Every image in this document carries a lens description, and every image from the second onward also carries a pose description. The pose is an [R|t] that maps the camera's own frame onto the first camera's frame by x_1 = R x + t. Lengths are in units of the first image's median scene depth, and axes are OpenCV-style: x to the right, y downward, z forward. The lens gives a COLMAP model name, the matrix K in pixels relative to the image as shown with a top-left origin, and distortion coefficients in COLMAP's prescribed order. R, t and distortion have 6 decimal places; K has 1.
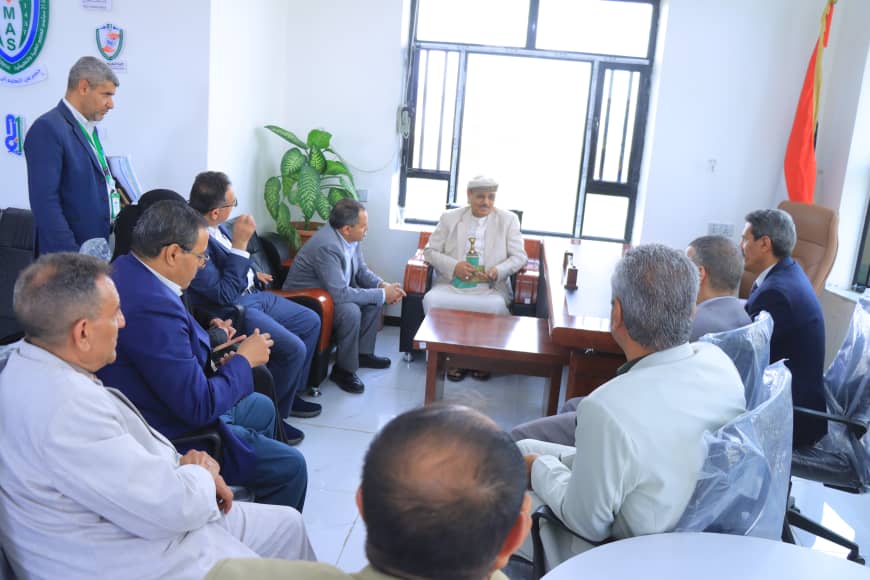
lens RADIAL K [[740.6, 0, 435.0], [0, 740.6, 290.0], [0, 0, 1]] dist [-0.108921, 0.076697]
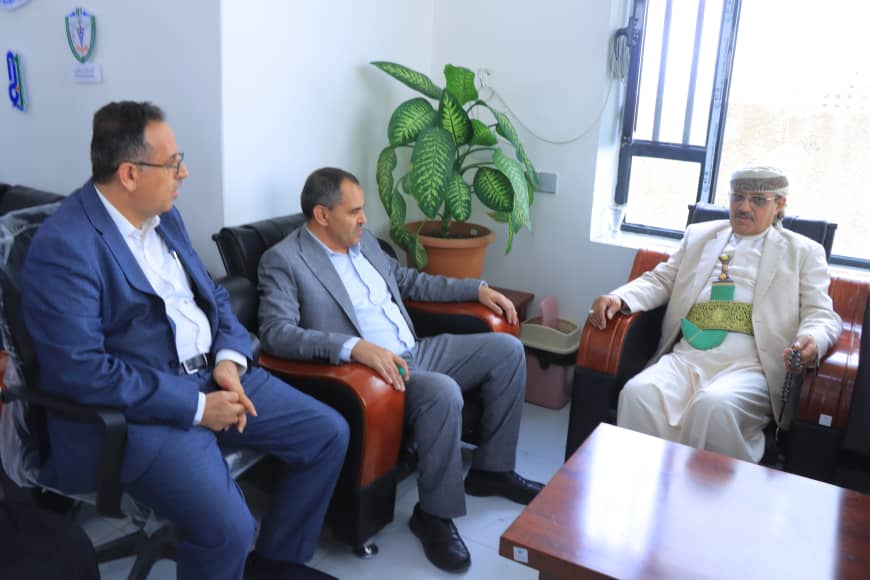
lens RADIAL K [[740.6, 0, 435.0], [0, 740.6, 290.0], [0, 0, 1]] dist [-0.108921, 0.076697]
pose [[0.921243, 0.077891, -0.381108, 0.059096], [-0.073337, 0.996956, 0.026484, -0.054301], [0.382011, 0.003551, 0.924151, 0.446357]]
